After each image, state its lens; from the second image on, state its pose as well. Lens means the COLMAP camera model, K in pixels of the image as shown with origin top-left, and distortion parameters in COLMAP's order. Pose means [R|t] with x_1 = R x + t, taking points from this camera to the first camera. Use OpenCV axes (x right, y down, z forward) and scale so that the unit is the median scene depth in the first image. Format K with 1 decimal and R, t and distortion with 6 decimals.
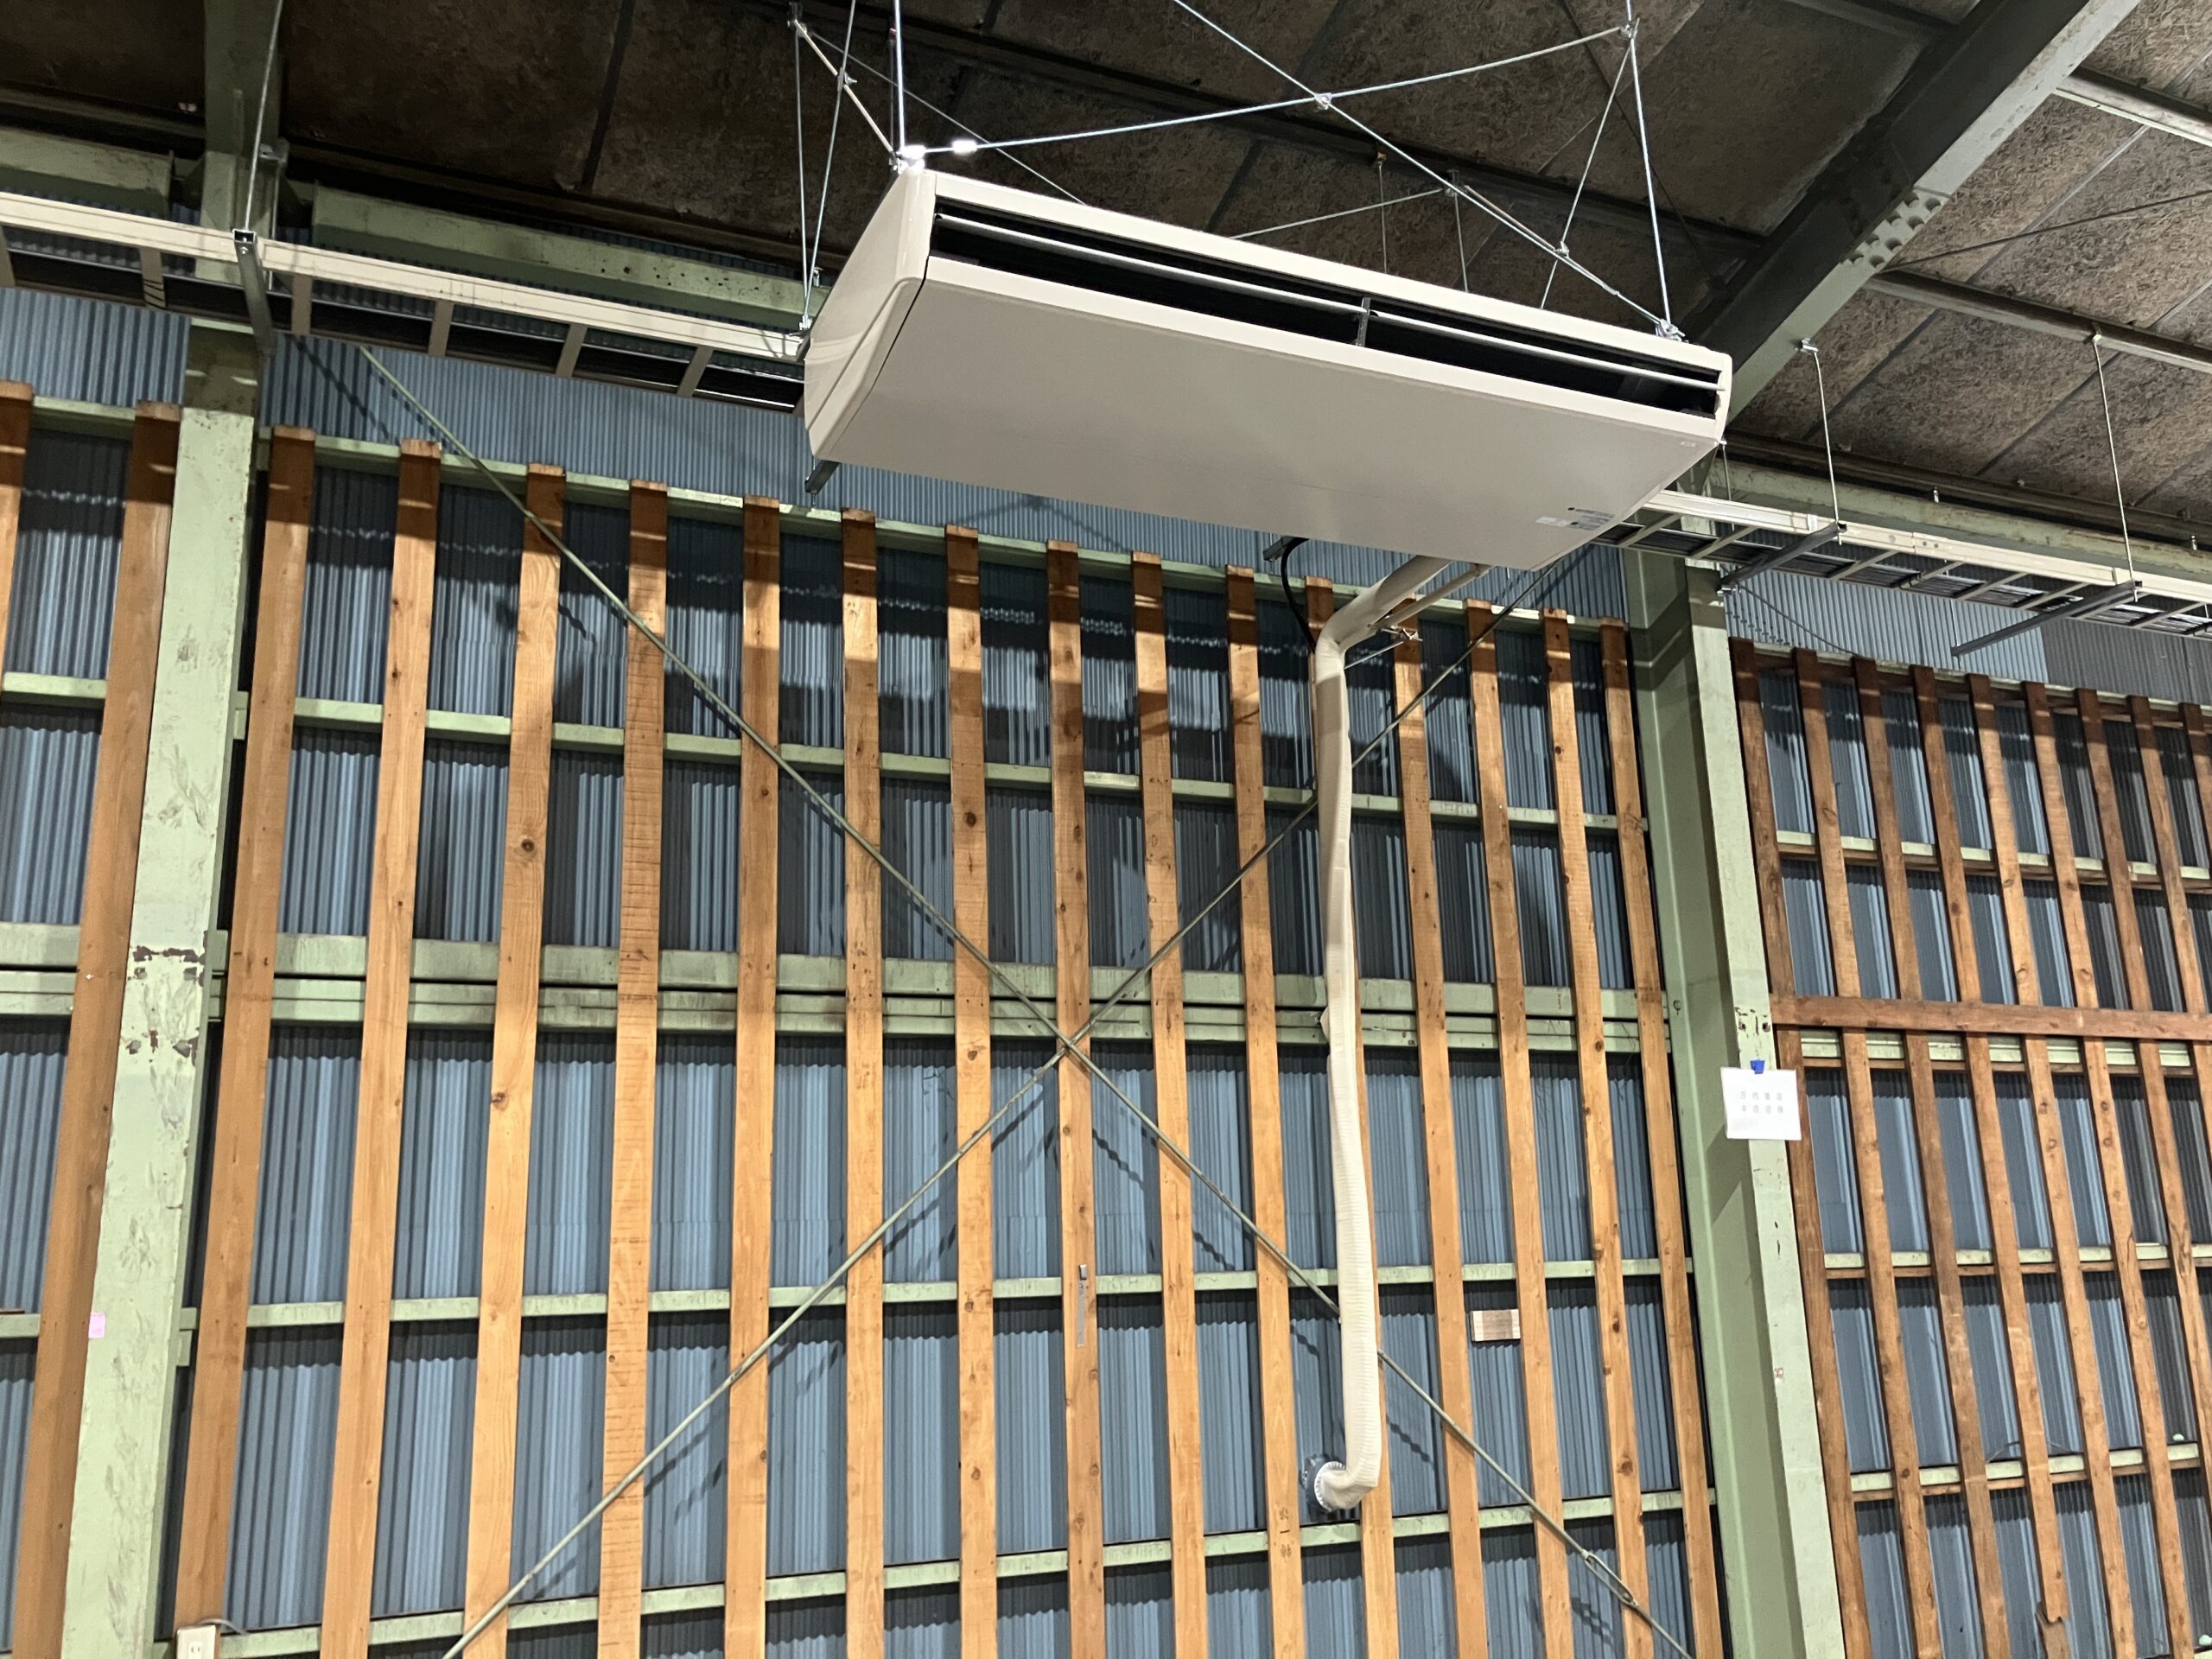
lens RADIAL K [[1822.5, 0, 1064.8], [0, 1822.5, 837.1], [0, 0, 1]] dist [-0.058394, 0.034601]
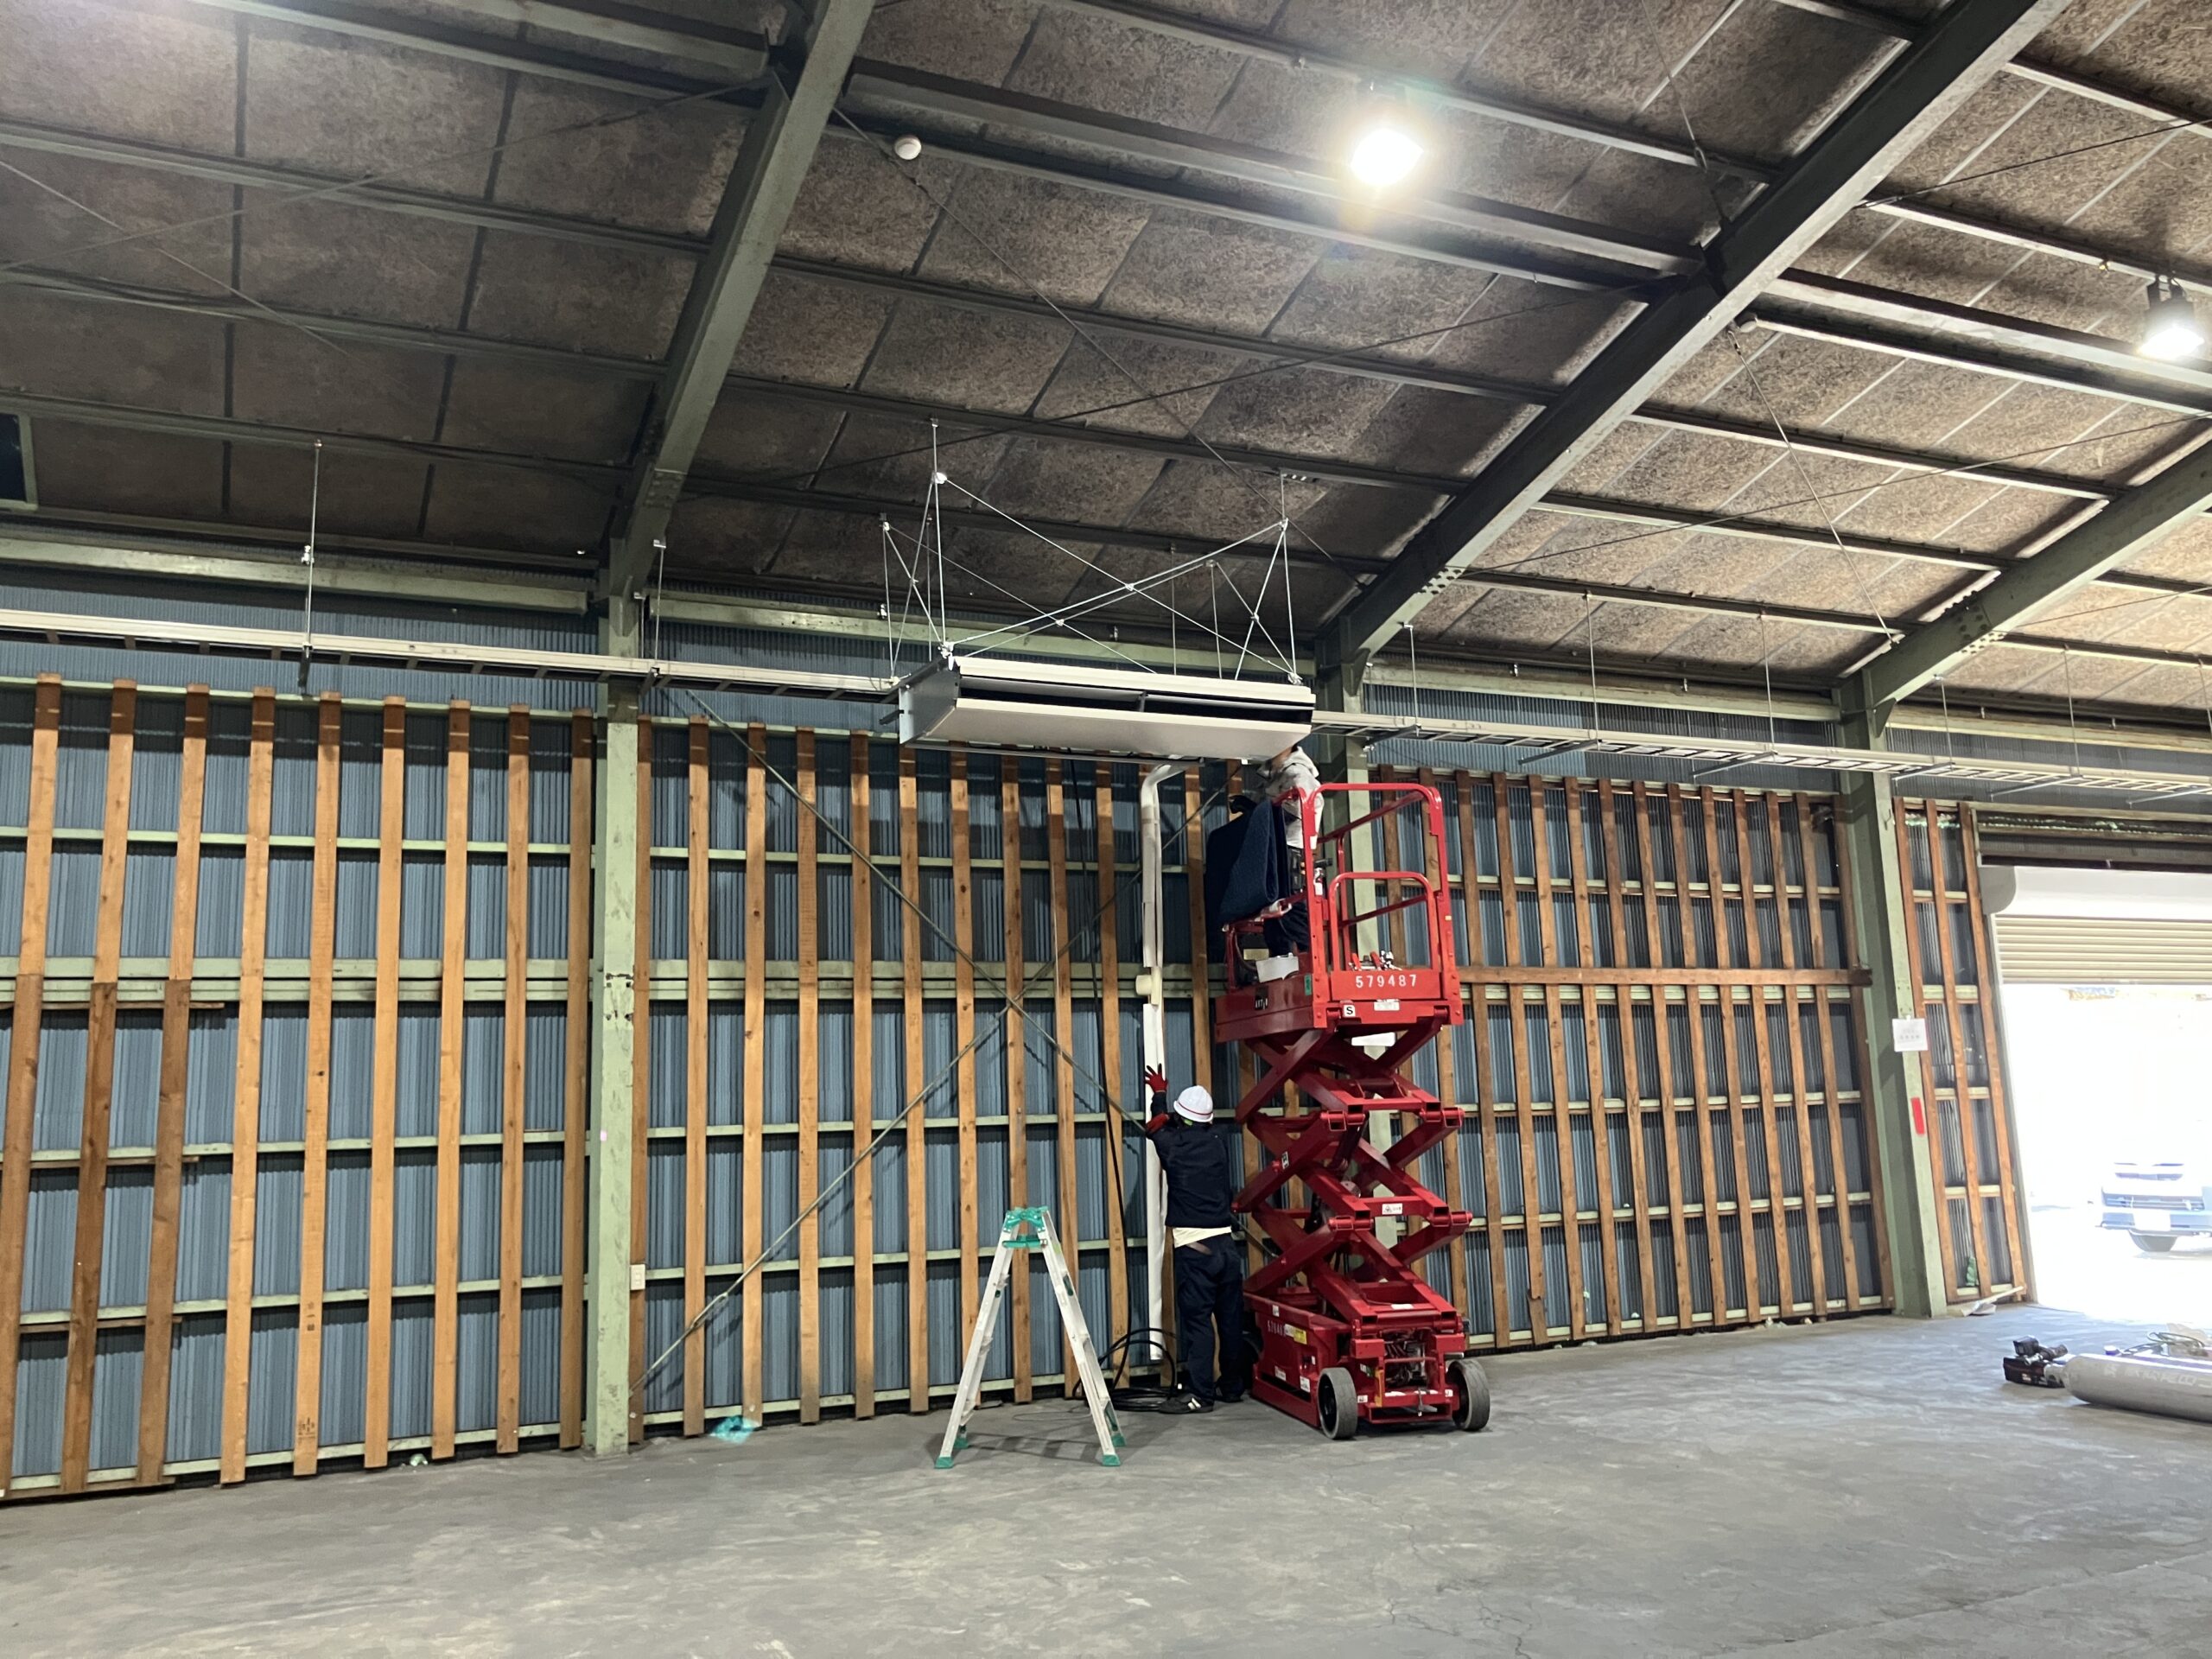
lens RADIAL K [[1822.5, 0, 1028.1], [0, 1822.5, 770.3], [0, 0, 1]] dist [-0.058394, 0.034601]
pose [[0.999844, 0.002229, 0.017542, -0.016548], [-0.003009, 0.999002, 0.044561, -0.238494], [-0.017425, -0.044607, 0.998853, -1.033280]]
